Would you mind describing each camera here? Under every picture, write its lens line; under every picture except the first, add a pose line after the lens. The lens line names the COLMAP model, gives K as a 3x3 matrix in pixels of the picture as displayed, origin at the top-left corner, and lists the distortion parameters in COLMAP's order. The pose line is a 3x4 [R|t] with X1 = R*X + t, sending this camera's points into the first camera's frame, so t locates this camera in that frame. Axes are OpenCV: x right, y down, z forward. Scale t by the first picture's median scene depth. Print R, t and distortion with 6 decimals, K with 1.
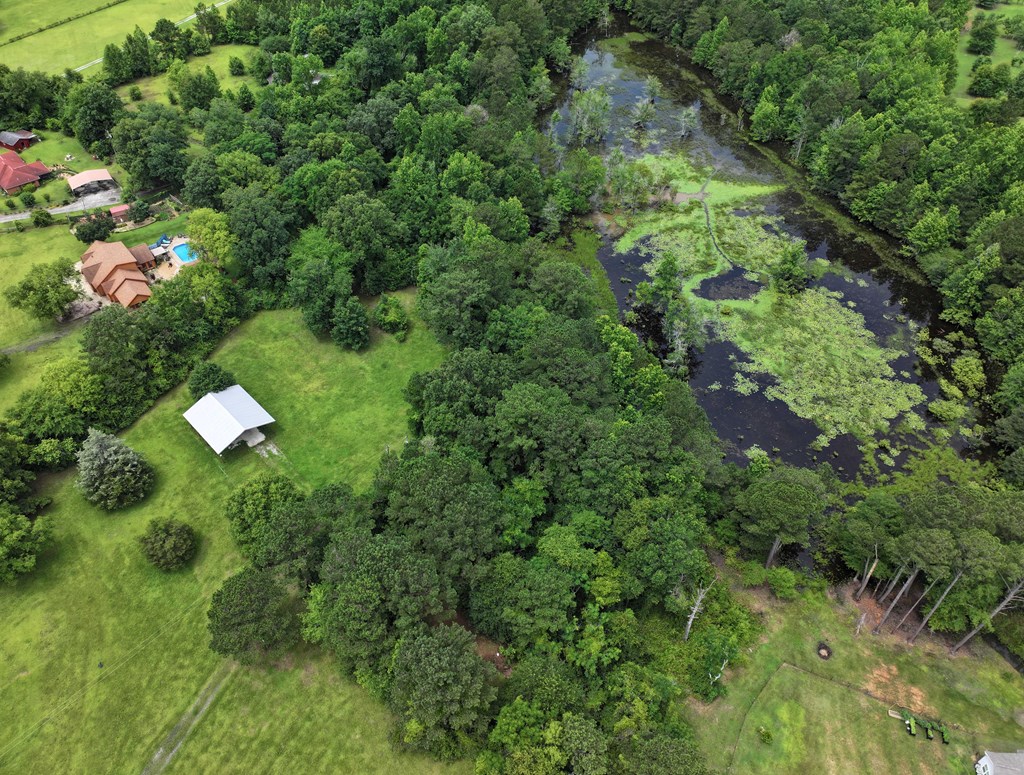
lens RADIAL K [[783.1, 0, 511.5], [0, 783.1, 387.4], [0, 0, 1]] dist [-0.004329, 0.015247]
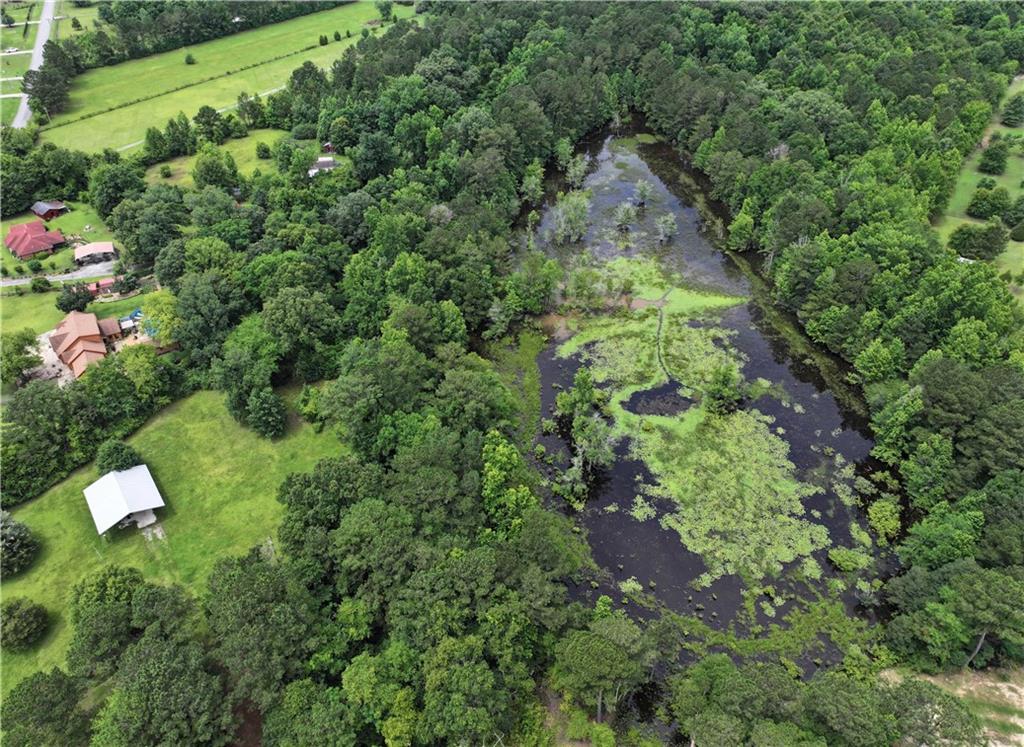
lens RADIAL K [[758.0, 0, 511.8], [0, 758.0, 373.0], [0, 0, 1]] dist [-0.001179, -0.001944]
pose [[0.991520, 0.078299, -0.103723, 0.191526], [-0.087137, 0.992681, -0.083610, -0.068386], [0.096417, 0.091939, 0.991086, 0.027009]]
